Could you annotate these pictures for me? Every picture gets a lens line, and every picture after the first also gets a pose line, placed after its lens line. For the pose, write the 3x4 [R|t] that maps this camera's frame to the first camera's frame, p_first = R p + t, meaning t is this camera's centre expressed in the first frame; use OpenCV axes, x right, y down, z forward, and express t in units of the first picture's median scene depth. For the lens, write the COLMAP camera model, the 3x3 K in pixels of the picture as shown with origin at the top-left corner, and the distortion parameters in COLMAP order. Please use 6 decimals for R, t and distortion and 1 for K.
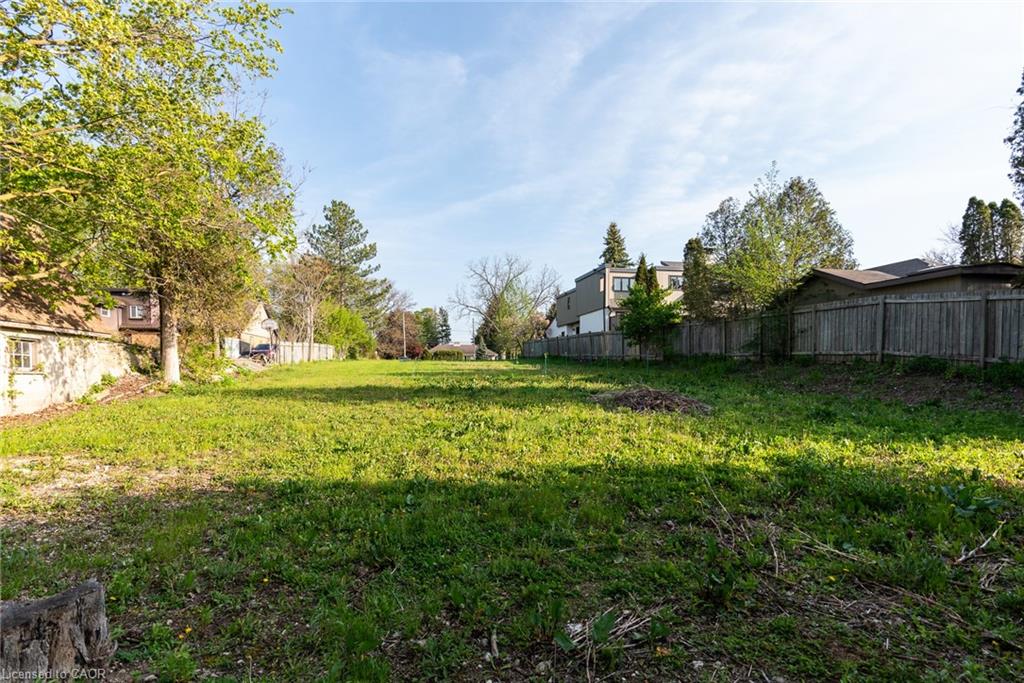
lens RADIAL K [[520.7, 0, 527.0], [0, 520.7, 392.2], [0, 0, 1]] dist [0.000321, -0.000277]
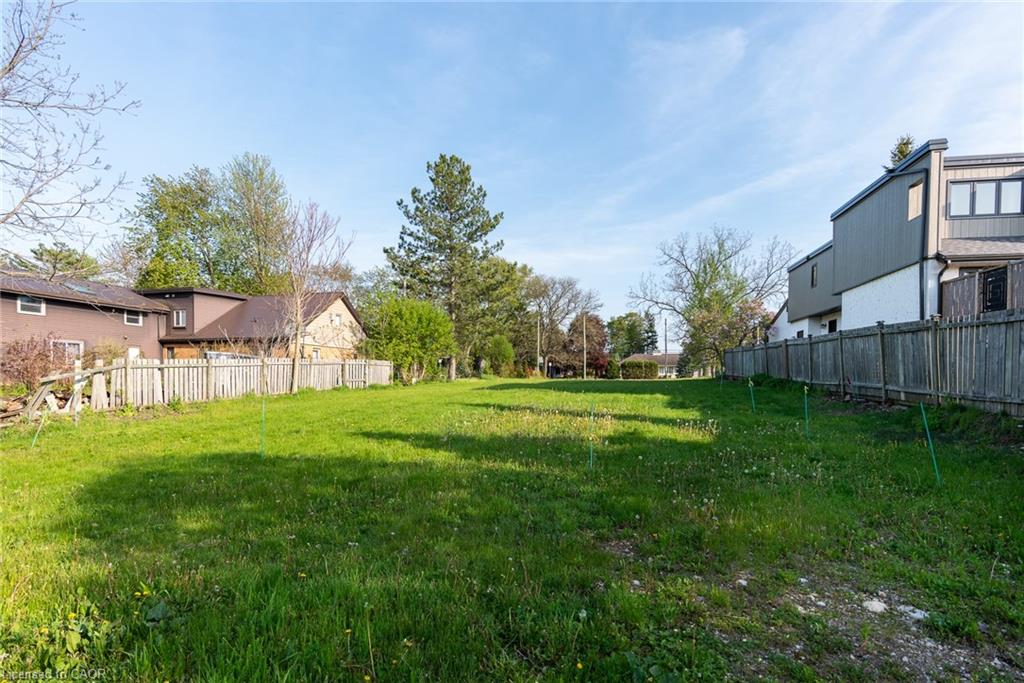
lens RADIAL K [[520.7, 0, 527.0], [0, 520.7, 392.2], [0, 0, 1]] dist [0.000321, -0.000277]
pose [[0.914855, 0.020363, -0.403270, 0.028453], [-0.026520, 0.999601, -0.009688, -0.039229], [0.402912, 0.019557, 0.915030, 0.387714]]
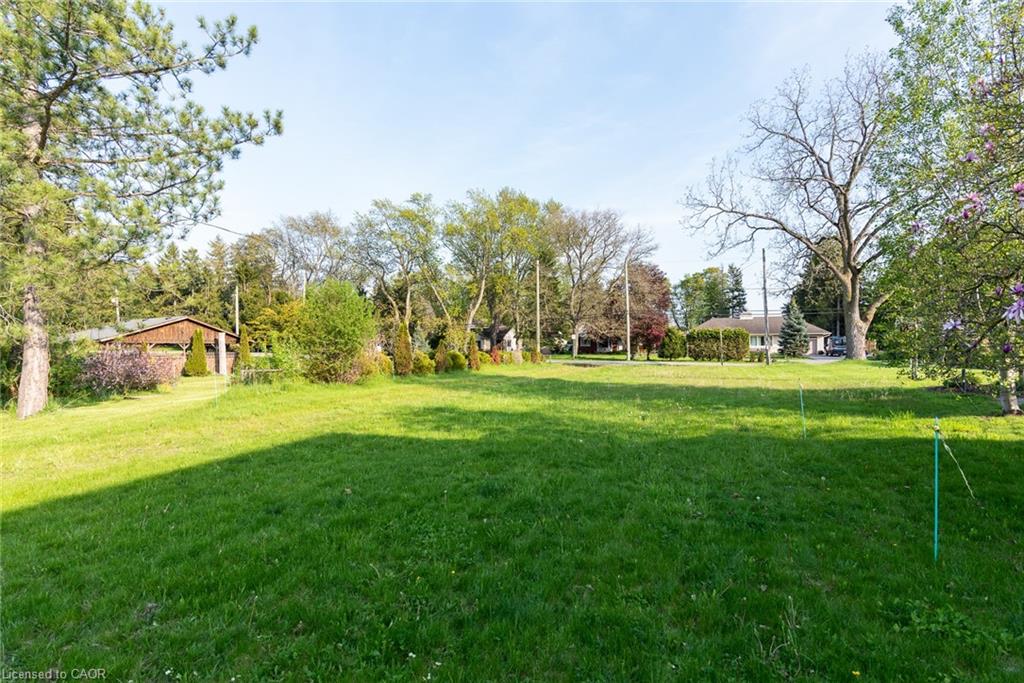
lens RADIAL K [[498.2, 0, 508.9], [0, 498.2, 342.1], [0, 0, 1]] dist [-0.000305, -0.000298]
pose [[0.816290, -0.005953, -0.577611, -0.071218], [-0.019857, 0.999067, -0.038359, -0.088252], [0.577300, 0.042782, 0.815410, 0.953768]]
